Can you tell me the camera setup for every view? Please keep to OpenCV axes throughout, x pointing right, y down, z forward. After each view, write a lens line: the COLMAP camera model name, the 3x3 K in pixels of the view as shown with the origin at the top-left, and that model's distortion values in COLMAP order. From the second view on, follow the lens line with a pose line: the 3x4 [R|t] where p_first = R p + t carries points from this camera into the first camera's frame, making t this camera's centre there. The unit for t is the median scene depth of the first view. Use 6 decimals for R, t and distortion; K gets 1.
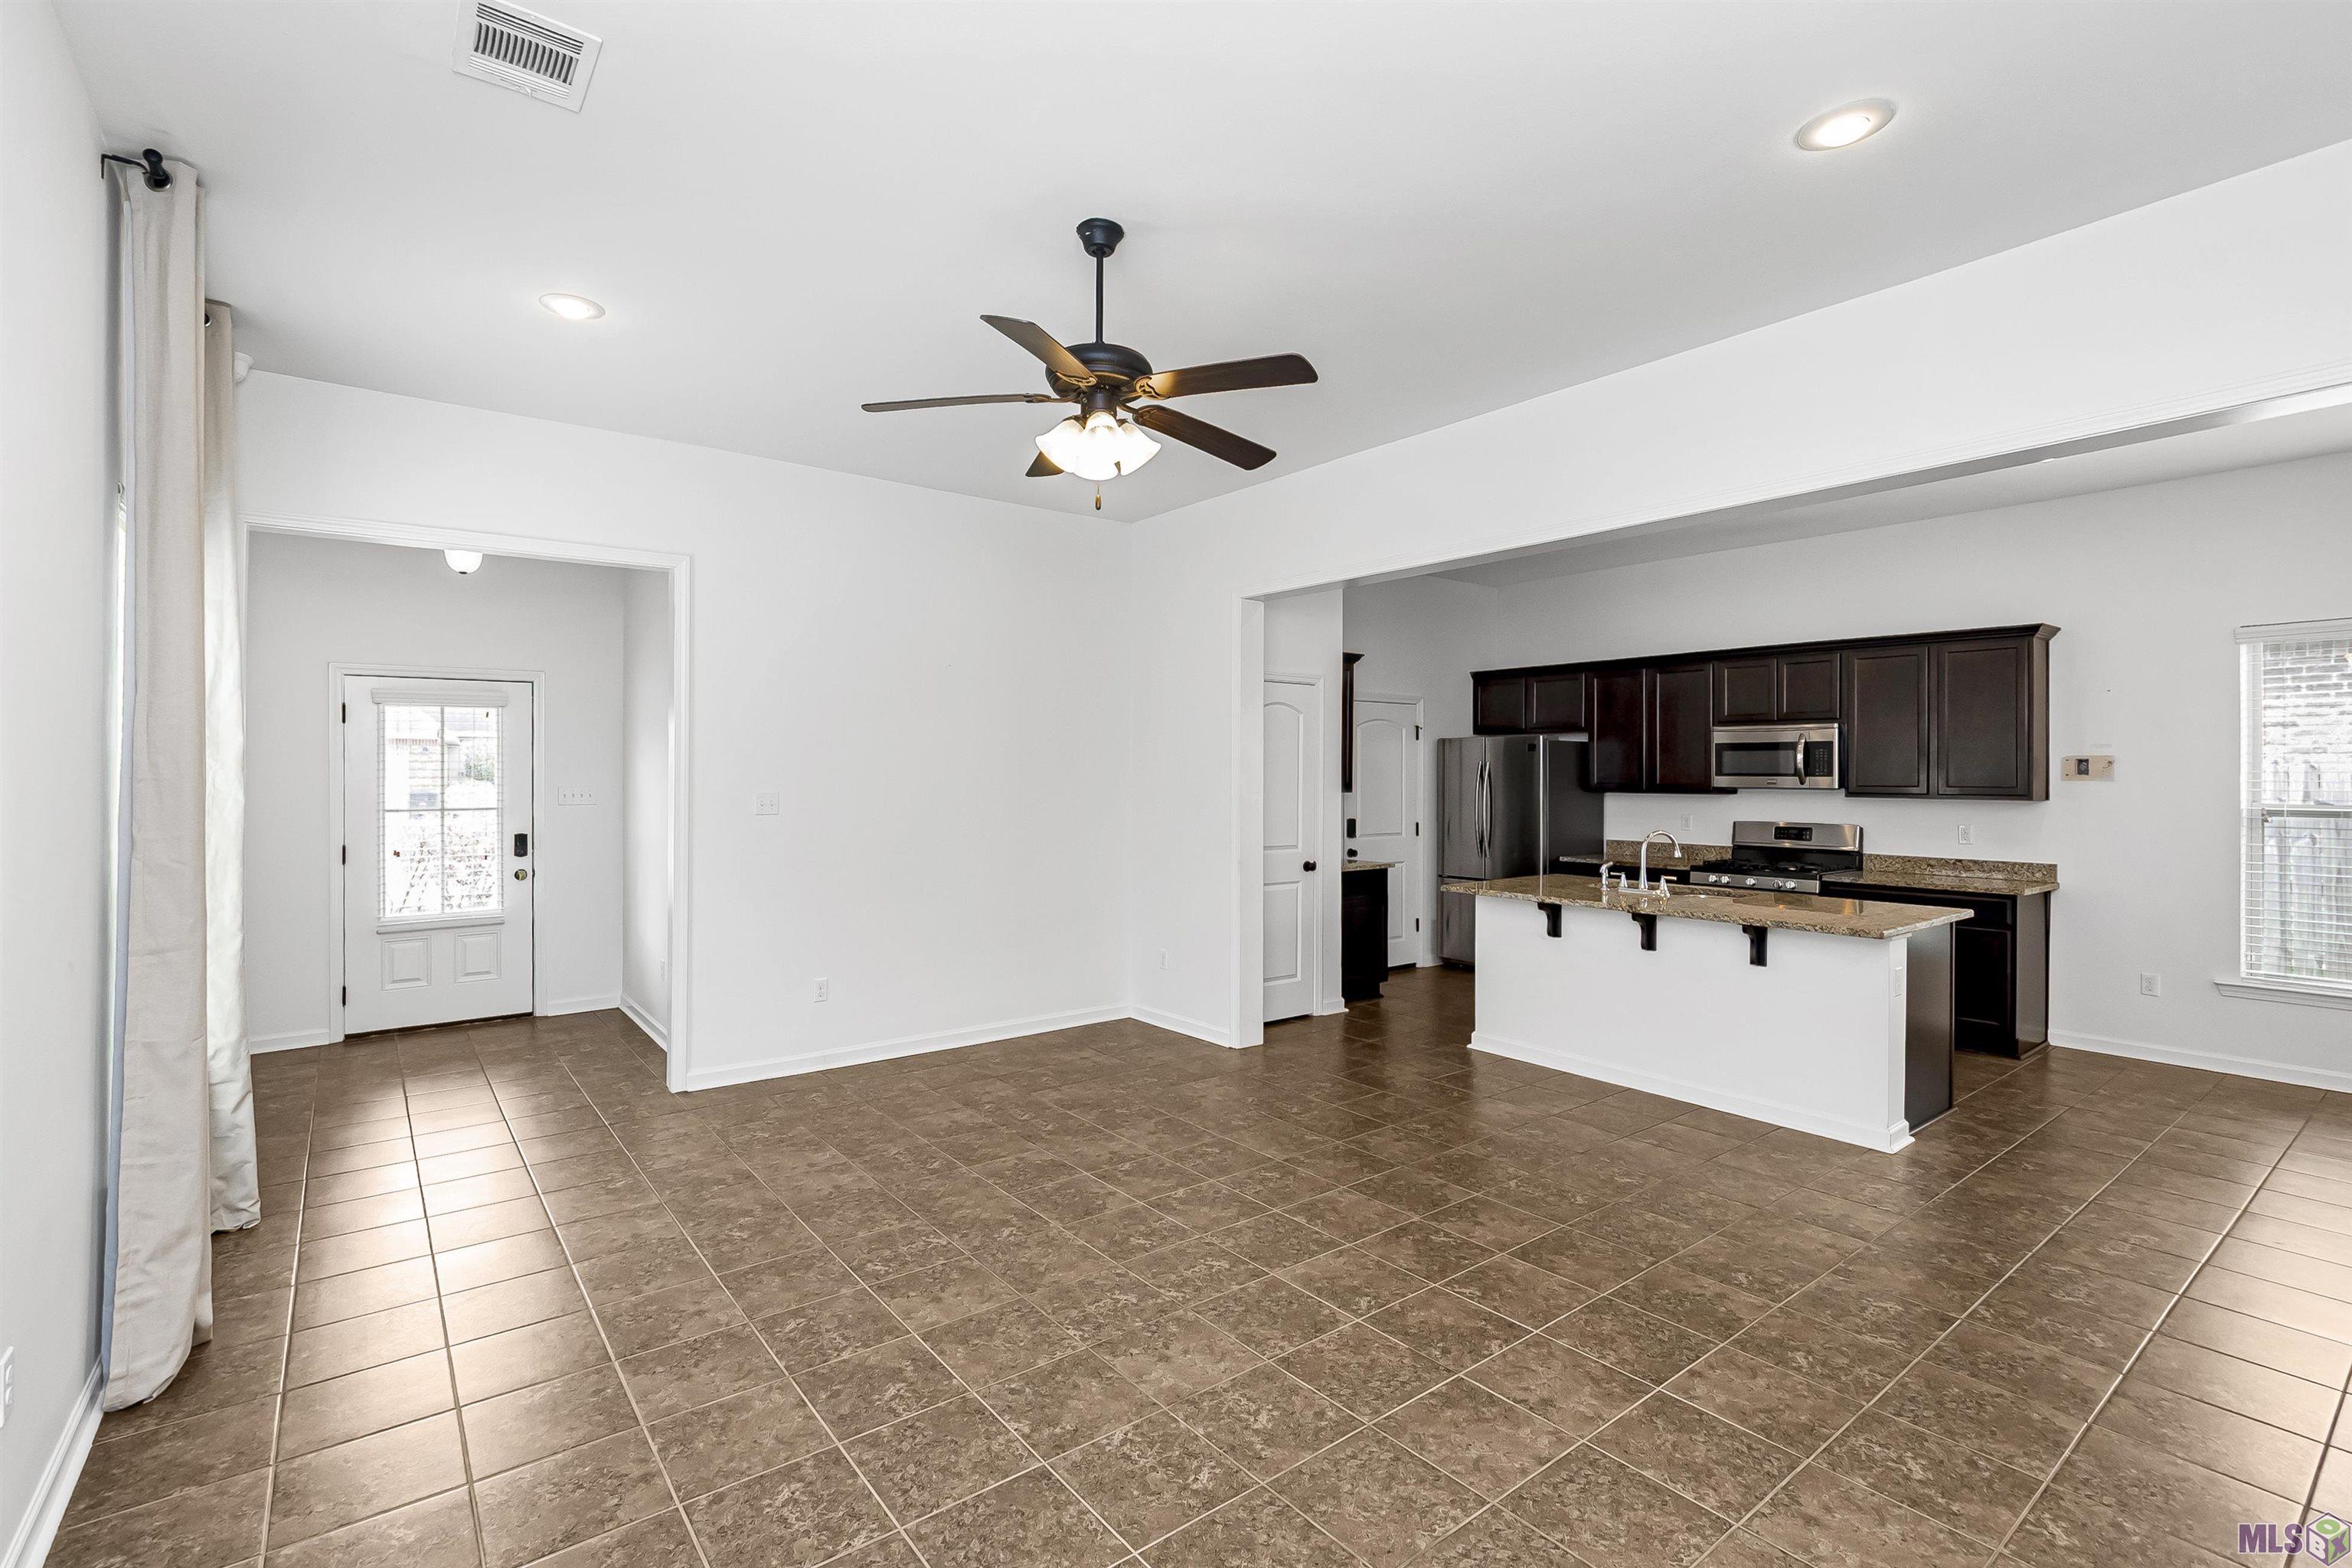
lens RADIAL K [[1041.9, 0, 1176.0], [0, 1041.9, 784.0], [0, 0, 1]] dist [0.000536, 0.000067]
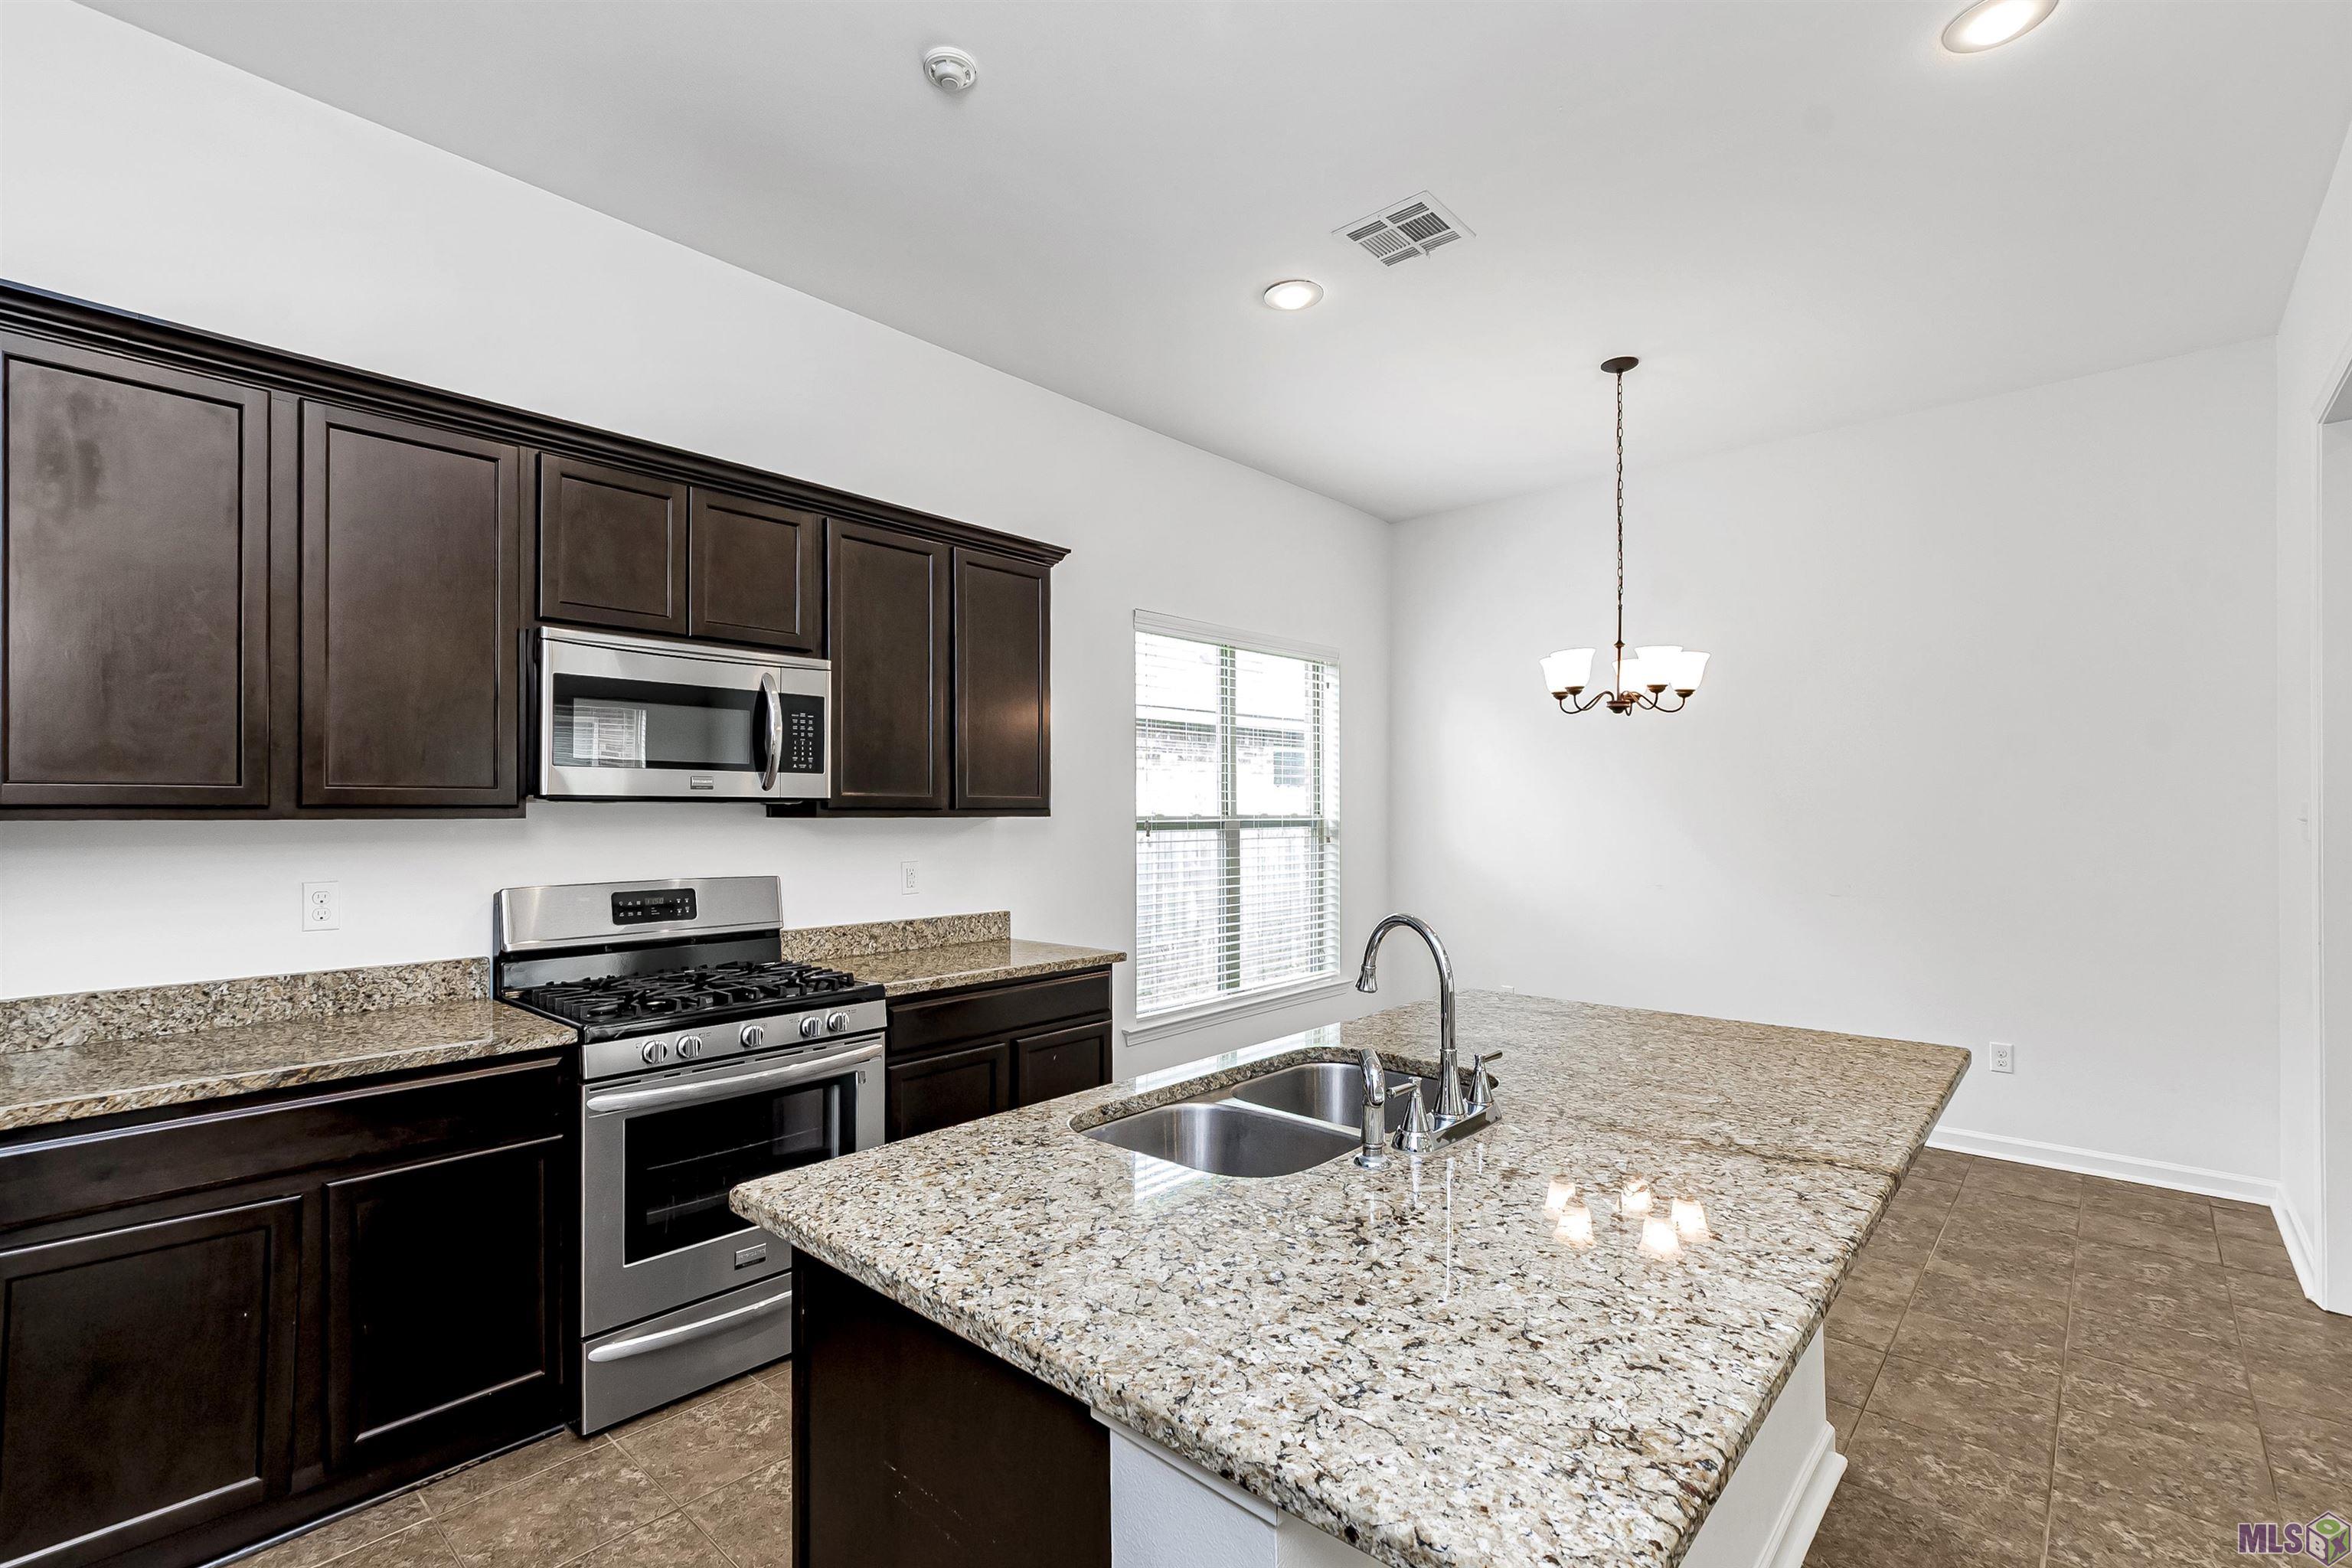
lens RADIAL K [[1041.9, 0, 1176.0], [0, 1041.9, 784.0], [0, 0, 1]] dist [0.000536, 0.000067]
pose [[-0.165397, 0.006380, 0.986206, 0.145619], [-0.000766, 0.999978, -0.006598, 0.000315], [-0.986227, -0.001847, -0.165388, 0.901397]]
